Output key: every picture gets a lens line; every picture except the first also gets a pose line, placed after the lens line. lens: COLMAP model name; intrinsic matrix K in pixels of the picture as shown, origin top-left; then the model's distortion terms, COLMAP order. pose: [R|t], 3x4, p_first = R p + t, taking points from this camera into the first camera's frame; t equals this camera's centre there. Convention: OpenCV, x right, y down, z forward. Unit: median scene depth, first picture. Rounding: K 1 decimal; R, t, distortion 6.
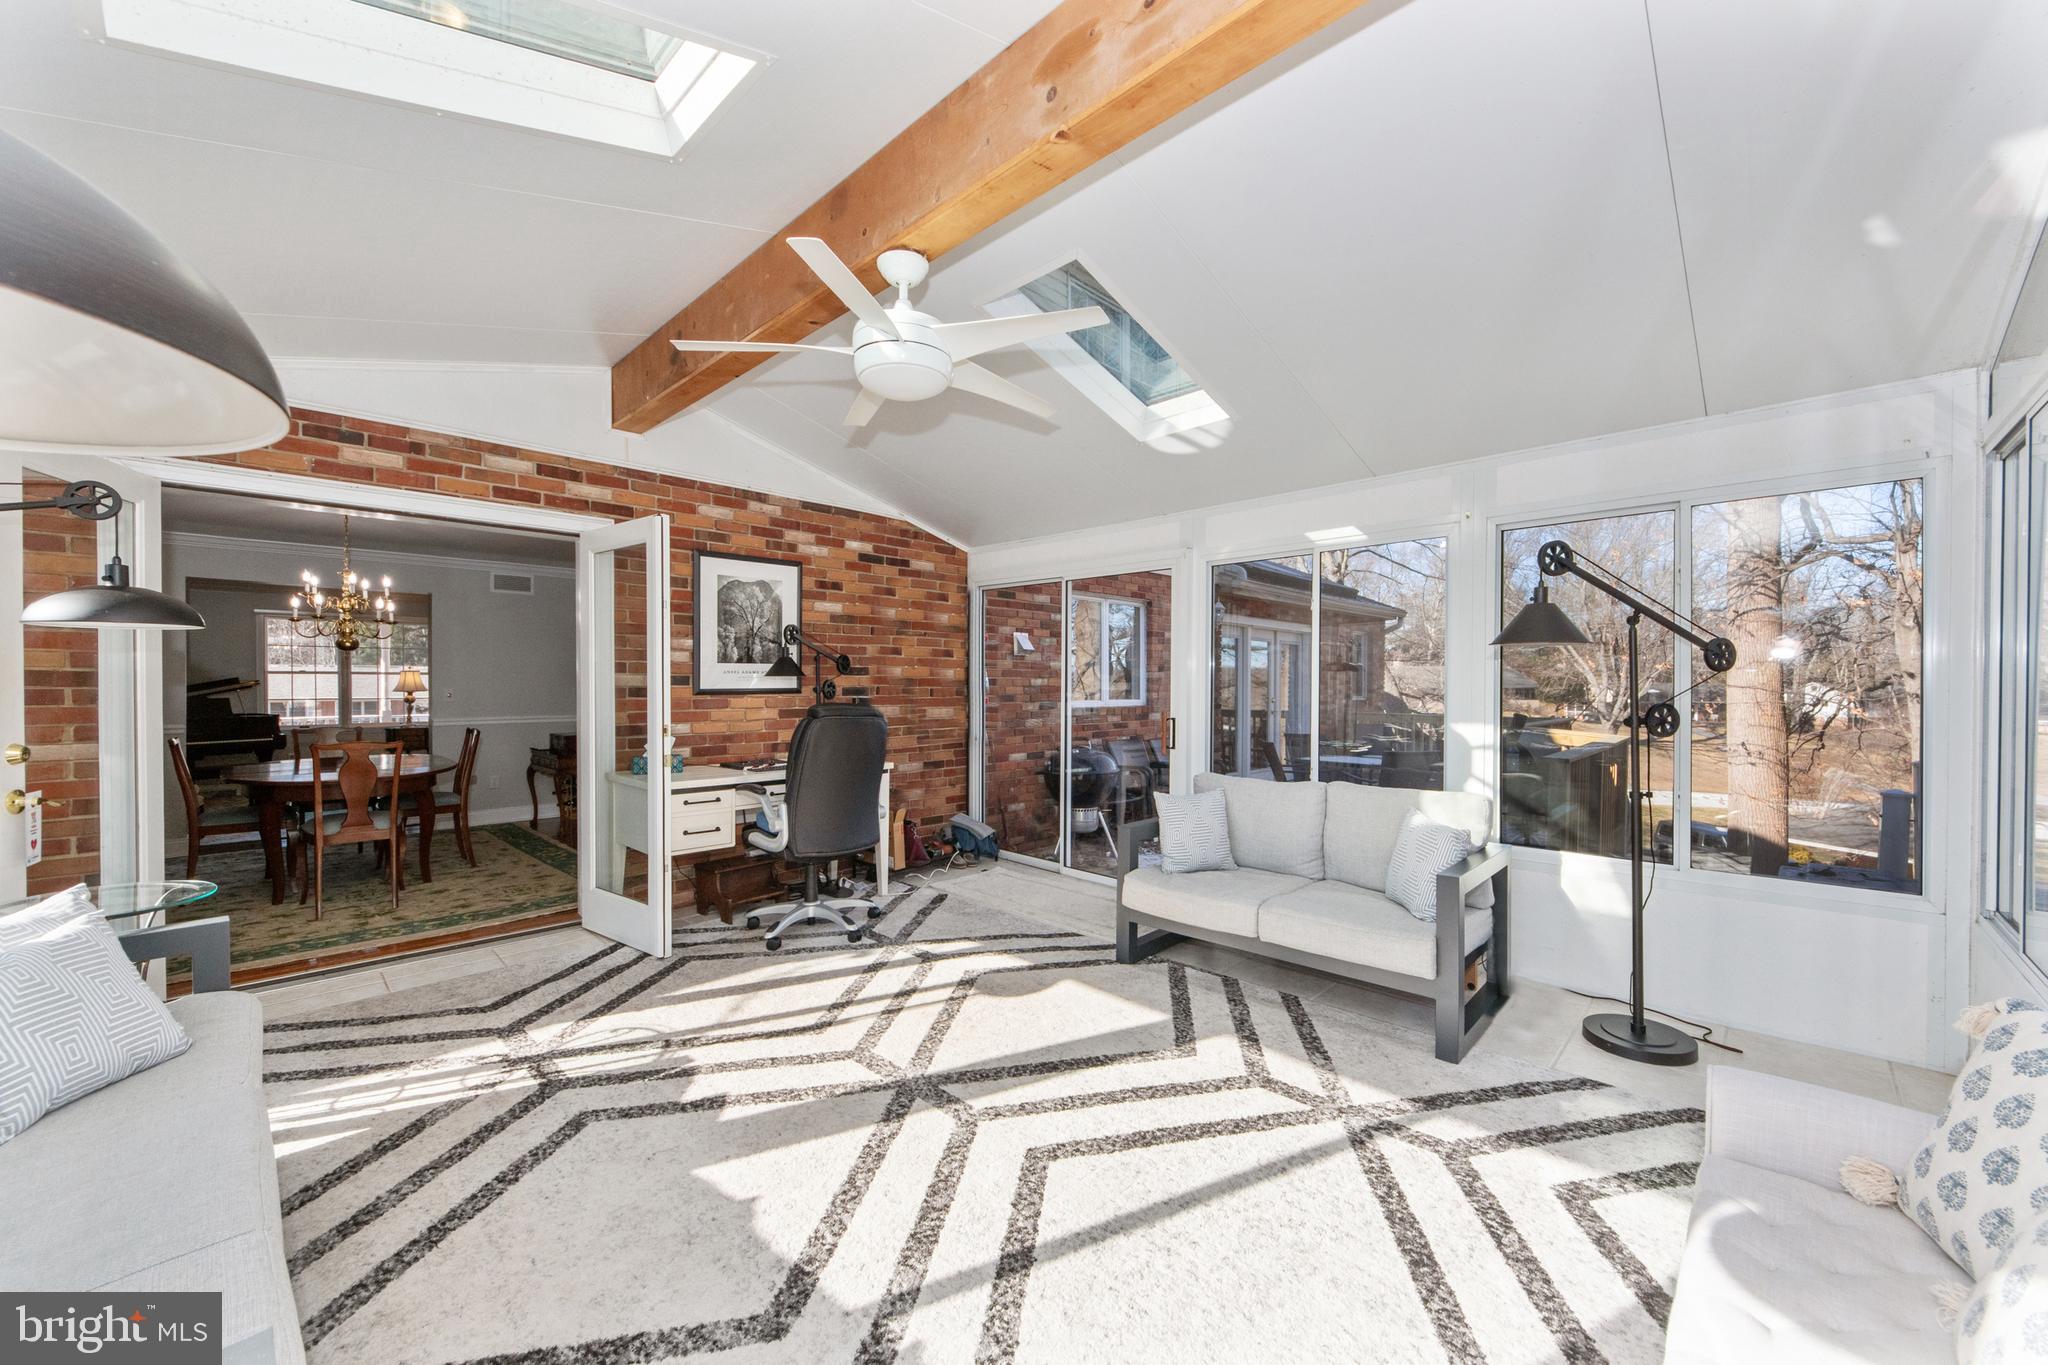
lens RADIAL K [[777.8, 0, 1035.4], [0, 777.8, 677.2], [0, 0, 1]] dist [0.018980, -0.015216]
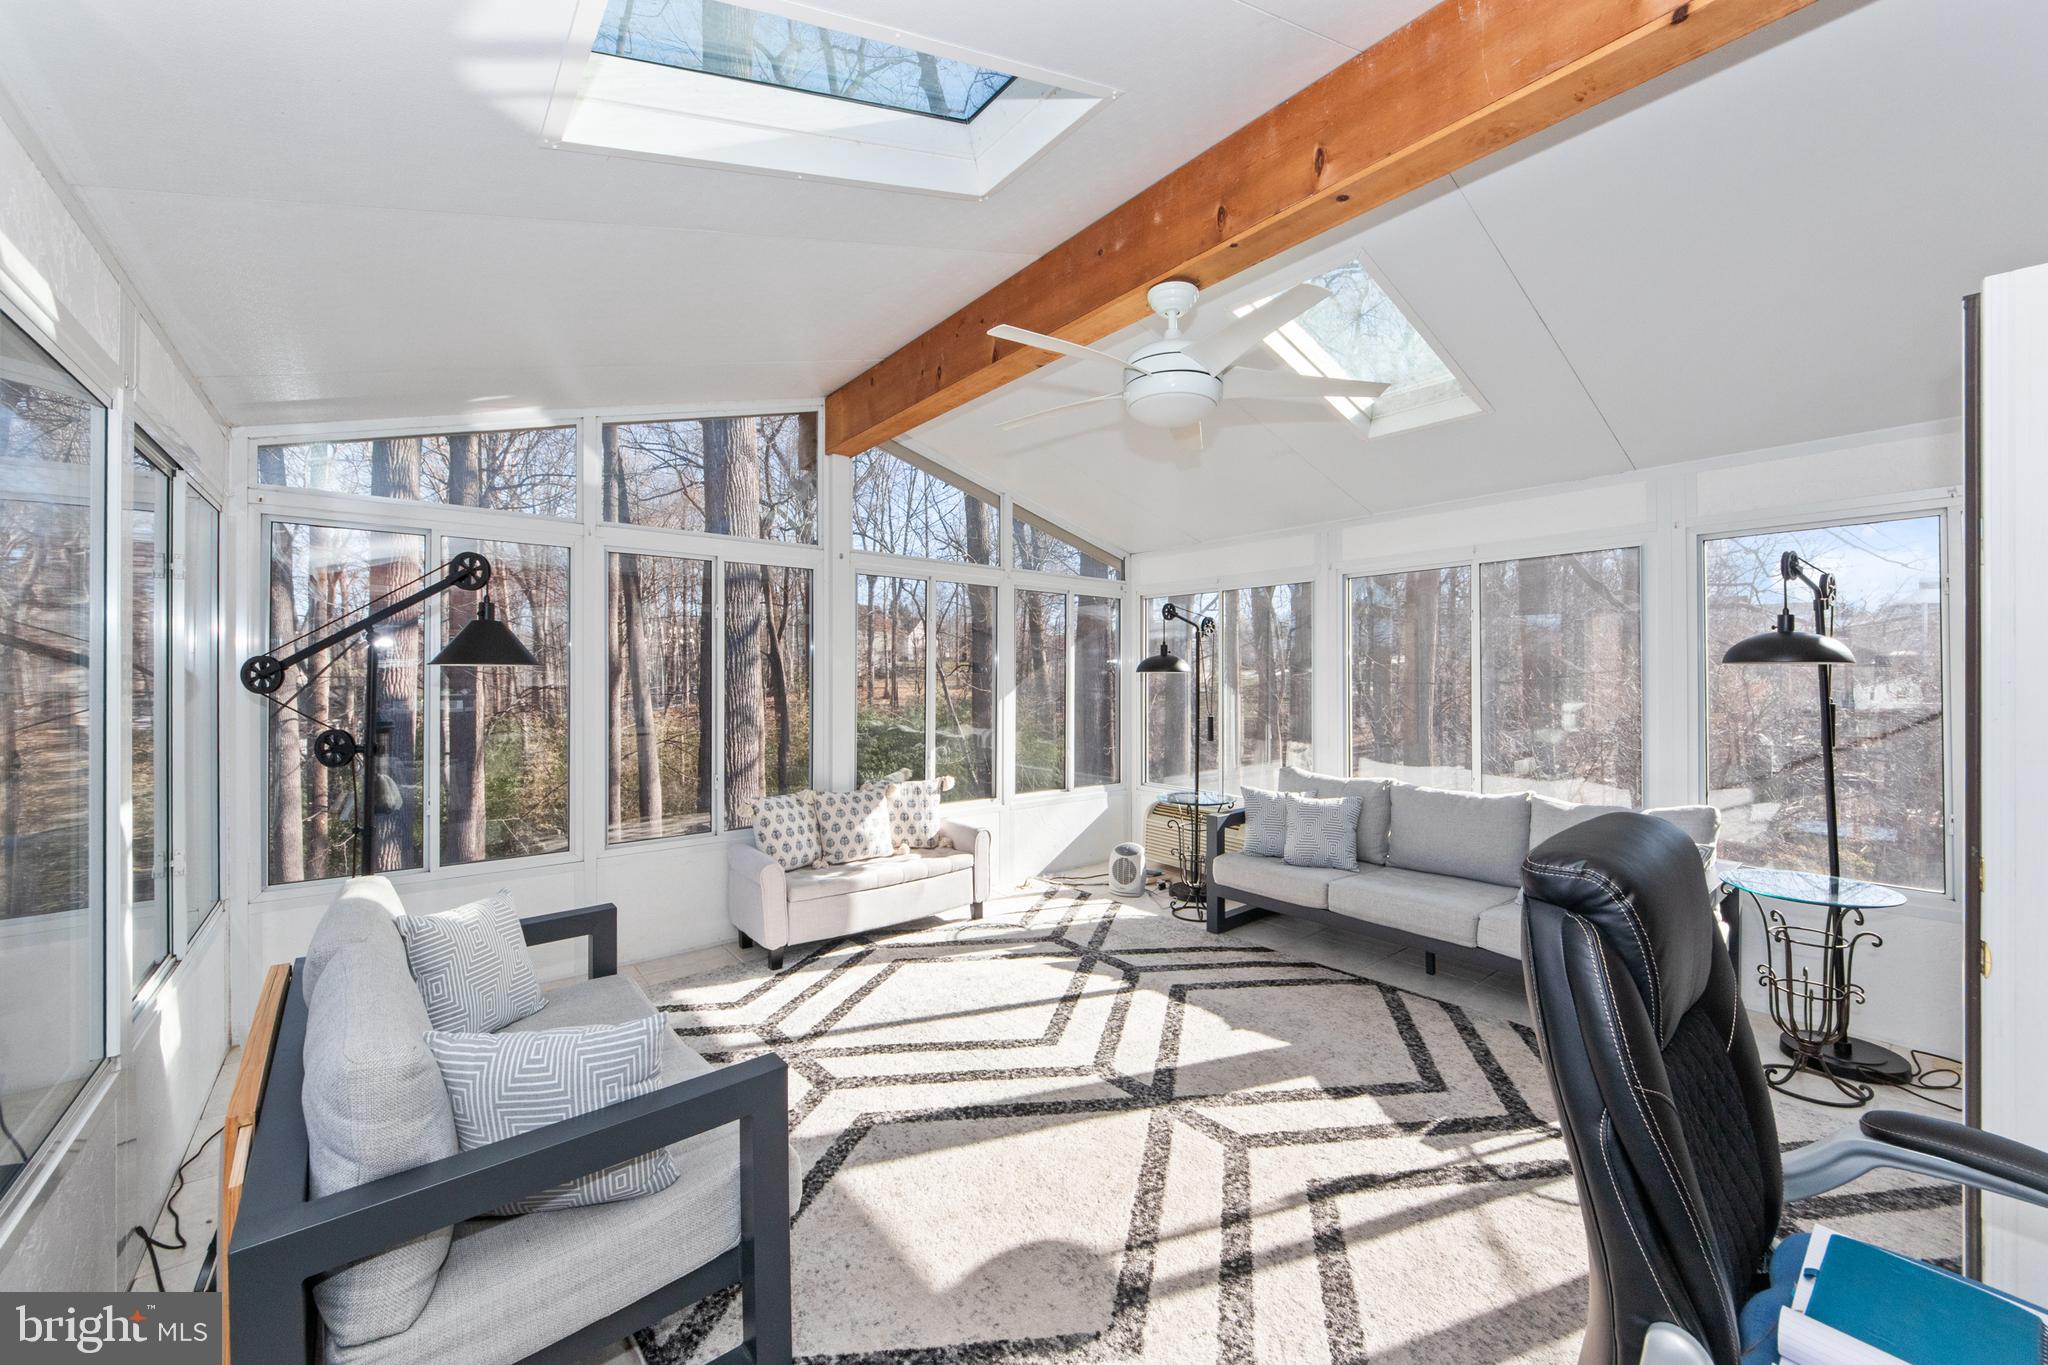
lens RADIAL K [[777.8, 0, 1035.4], [0, 777.8, 677.2], [0, 0, 1]] dist [0.018980, -0.015216]
pose [[-0.993465, -0.002793, 0.114101, -0.114901], [-0.003278, 0.999986, -0.004059, -0.030249], [-0.114088, -0.004406, -0.993461, 2.123506]]
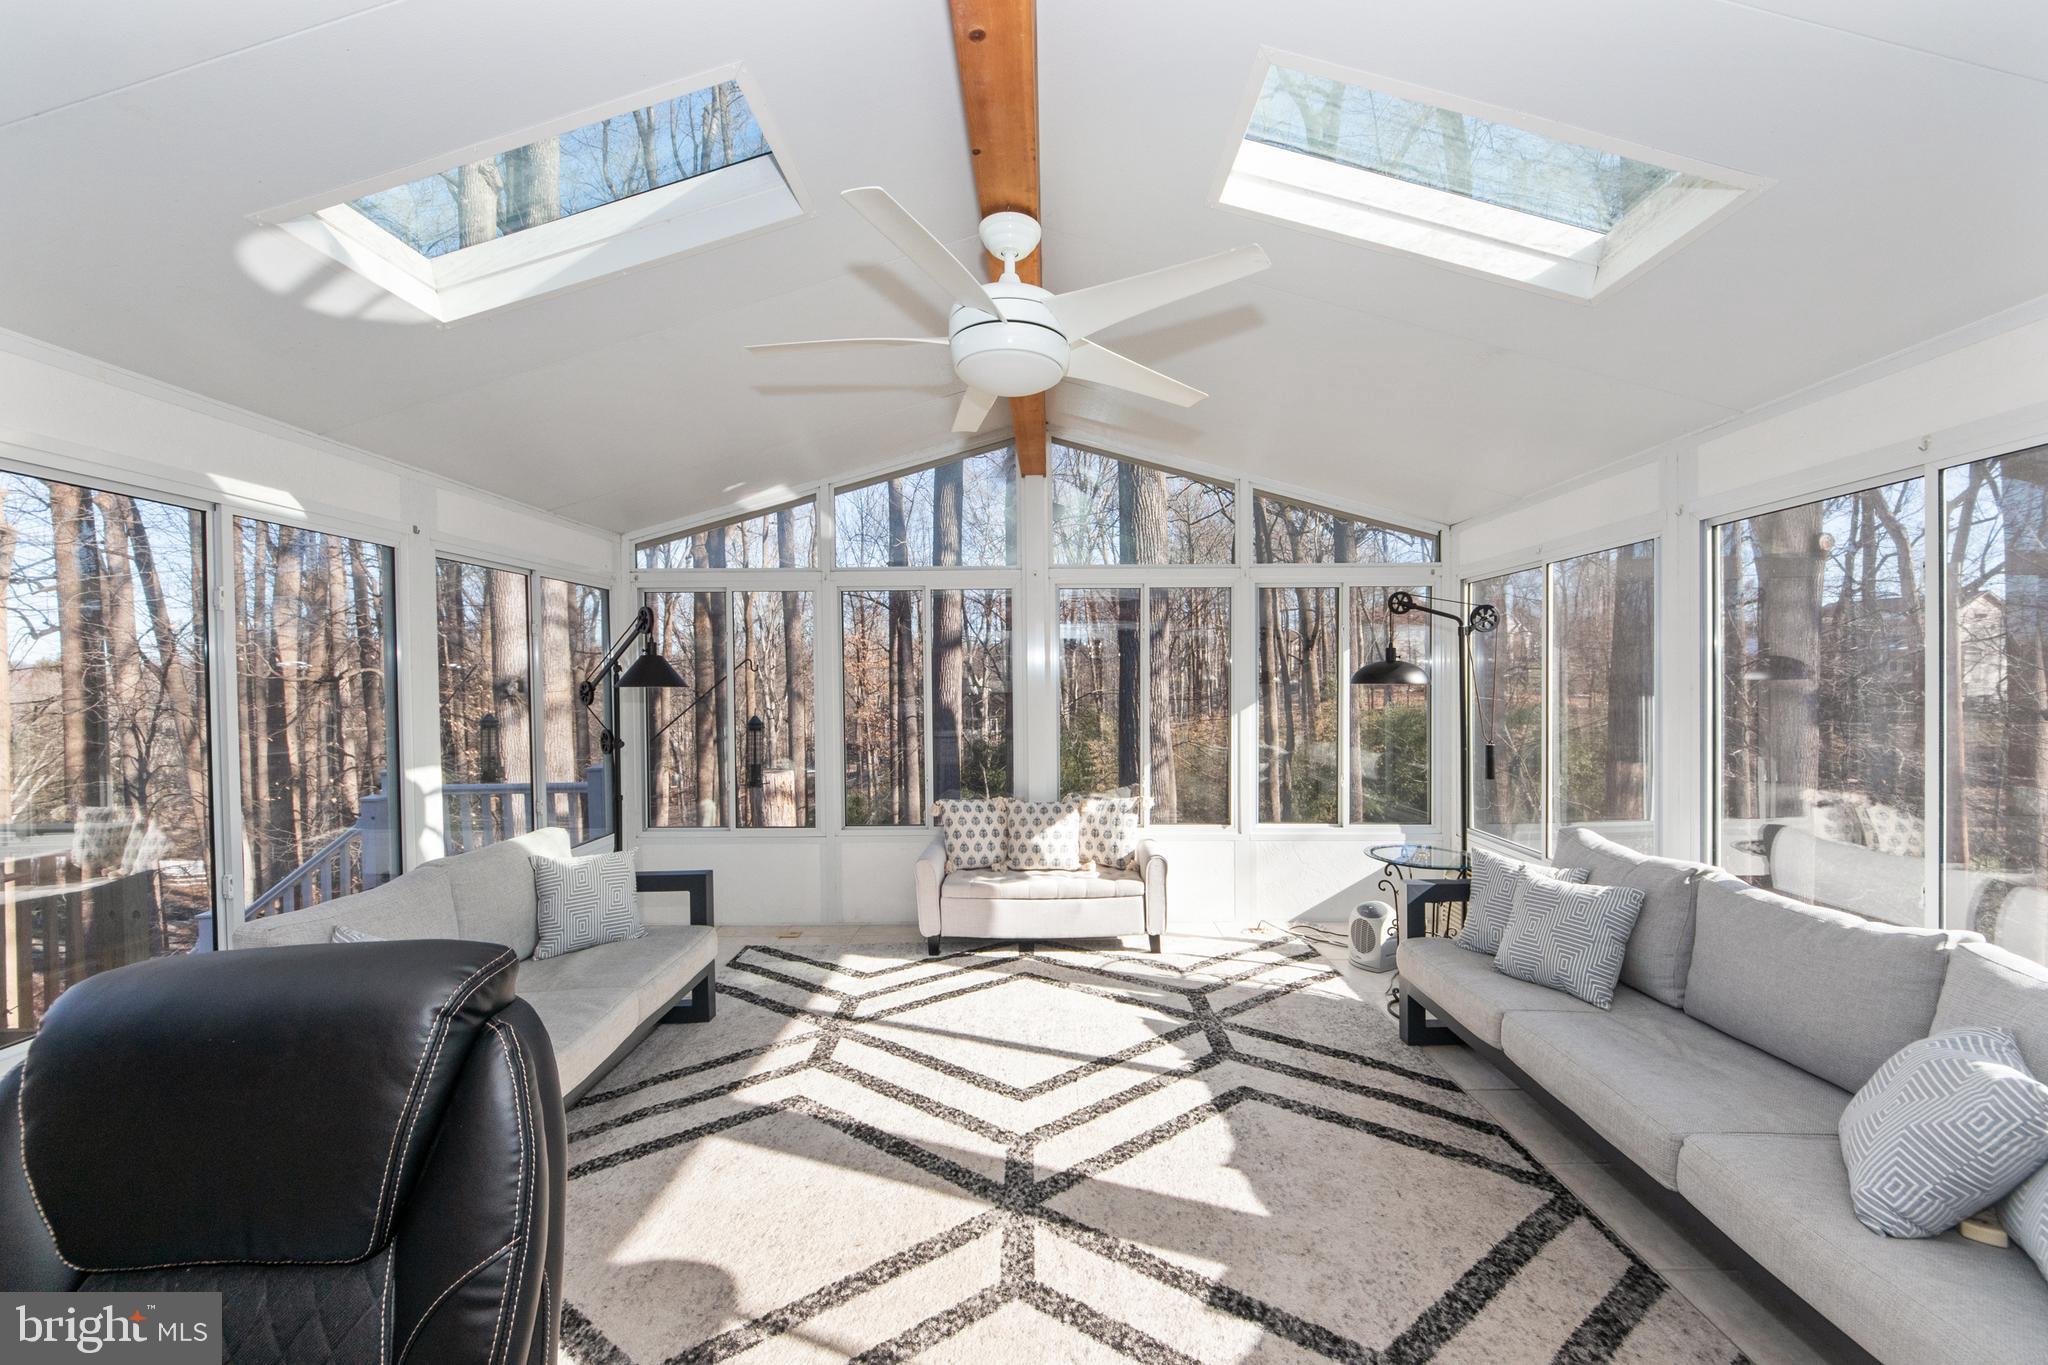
lens RADIAL K [[770.4, 0, 1044.8], [0, 770.4, 689.5], [0, 0, 1]] dist [0.002718, -0.000073]
pose [[-0.689857, -0.005480, 0.723925, -0.825018], [0.001039, 0.999963, 0.008560, -0.055328], [-0.723945, 0.006658, -0.689826, 1.630997]]
